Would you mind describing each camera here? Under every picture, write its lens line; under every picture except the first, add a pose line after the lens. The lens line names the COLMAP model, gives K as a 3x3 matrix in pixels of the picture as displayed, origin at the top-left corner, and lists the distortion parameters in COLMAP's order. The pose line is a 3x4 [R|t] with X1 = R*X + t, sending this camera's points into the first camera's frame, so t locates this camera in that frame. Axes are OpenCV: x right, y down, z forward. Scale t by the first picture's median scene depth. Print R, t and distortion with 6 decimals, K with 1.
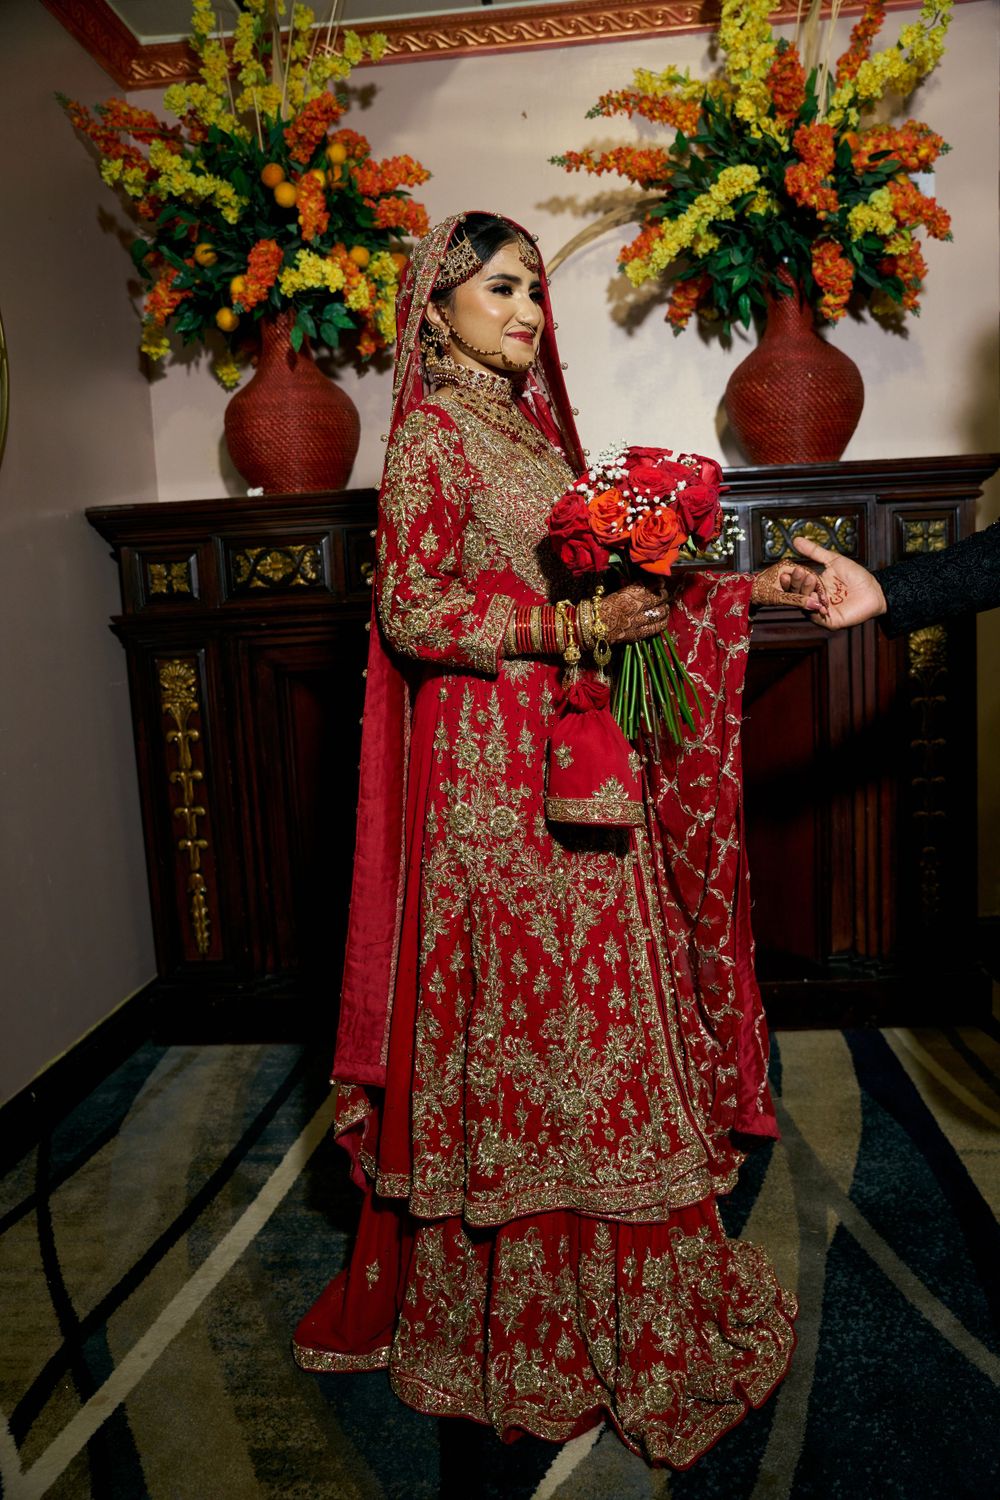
lens RADIAL K [[1234.3, 0, 507.8], [0, 1234.3, 755.6], [0, 0, 1]] dist [-0.071243, 0.062141]
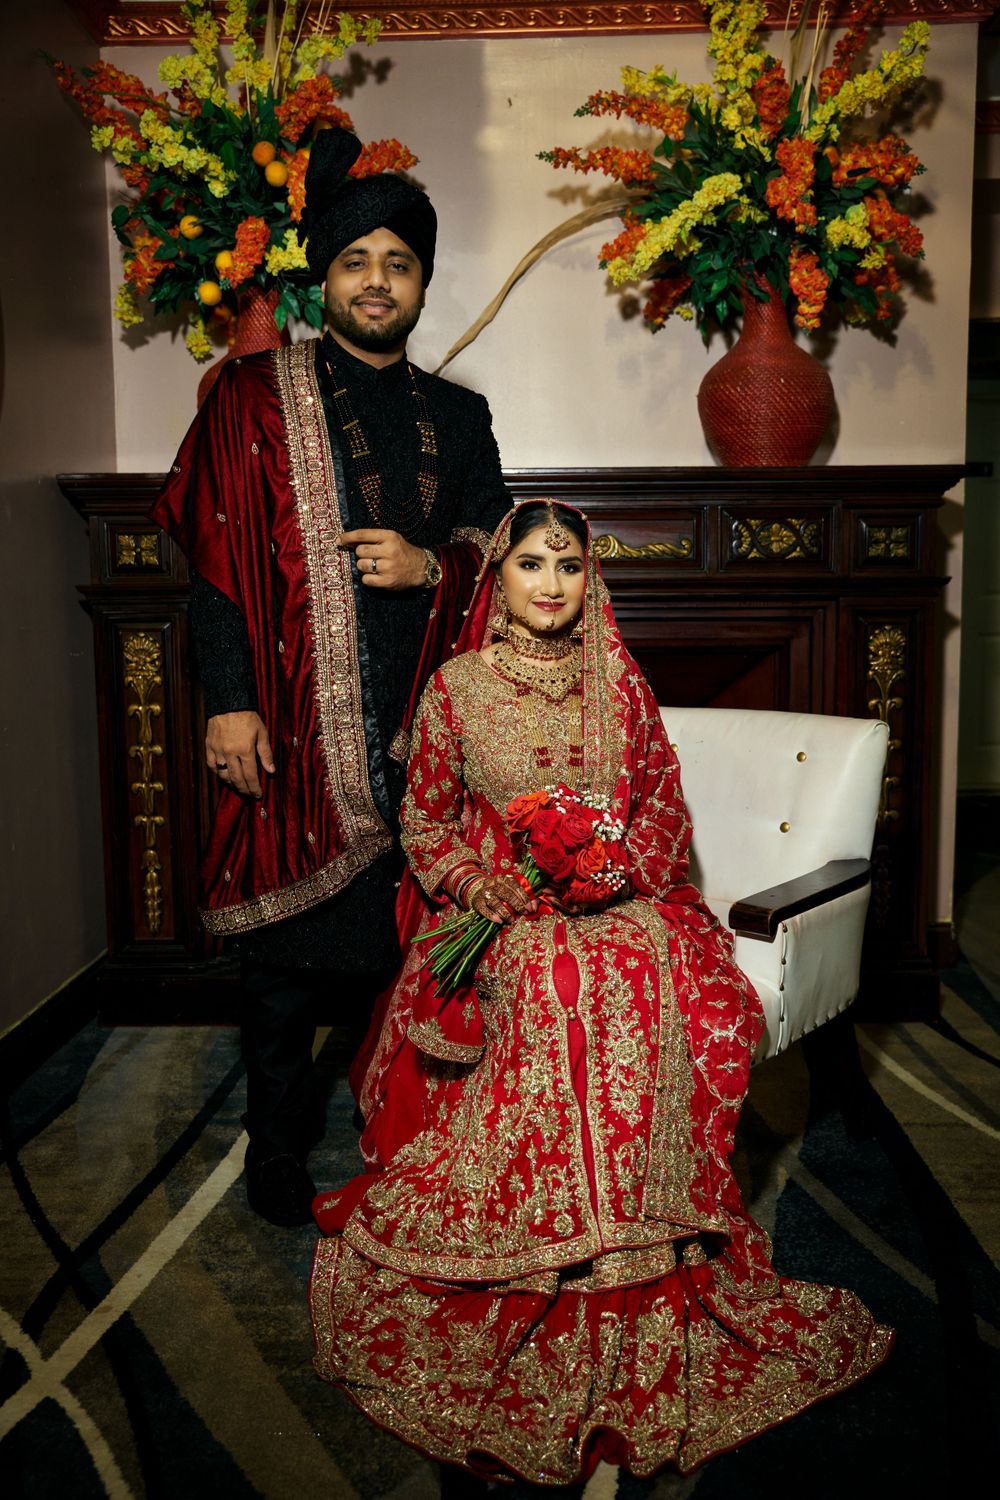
lens RADIAL K [[1420.6, 0, 510.9], [0, 1420.6, 751.2], [0, 0, 1]] dist [0.005745, 0.000000]
pose [[0.996994, 0.036236, 0.068479, -0.052009], [-0.034705, 0.999123, -0.023420, 0.036584], [-0.069267, 0.020973, 0.997378, -0.173746]]
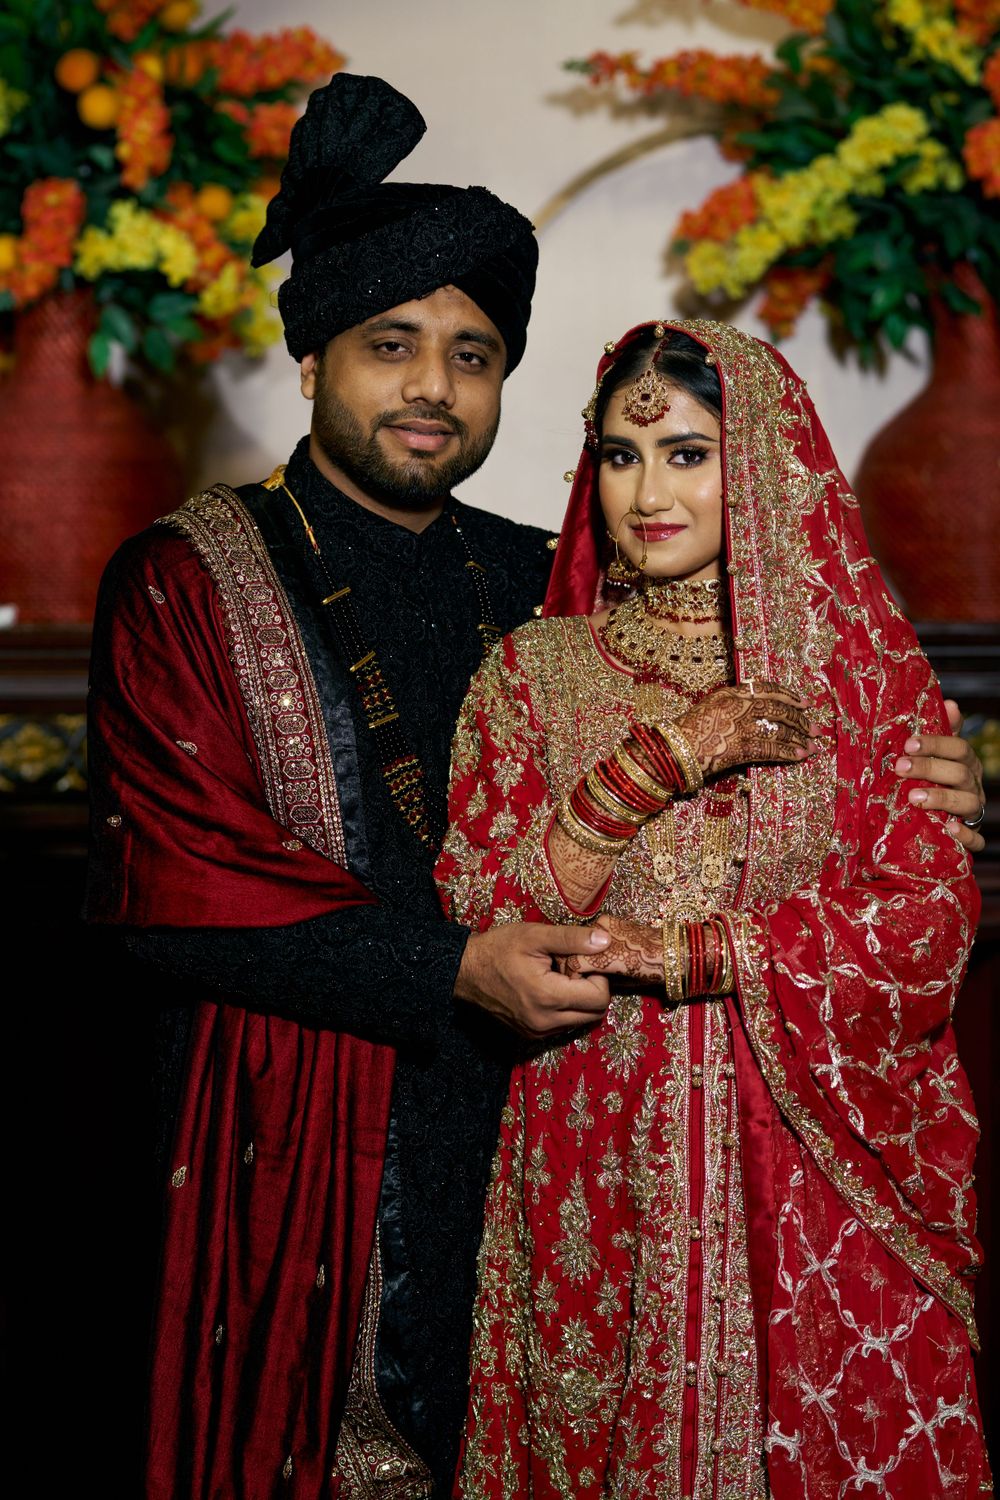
lens RADIAL K [[3679.7, 0, 501.6], [0, 3679.7, 740.2], [0, 0, 1]] dist [0.164013, 0.000000]
pose [[0.996944, 0.052711, 0.057658, -0.078456], [-0.045135, 0.991052, -0.125615, 0.040696], [-0.063764, 0.122629, 0.990402, -0.679565]]
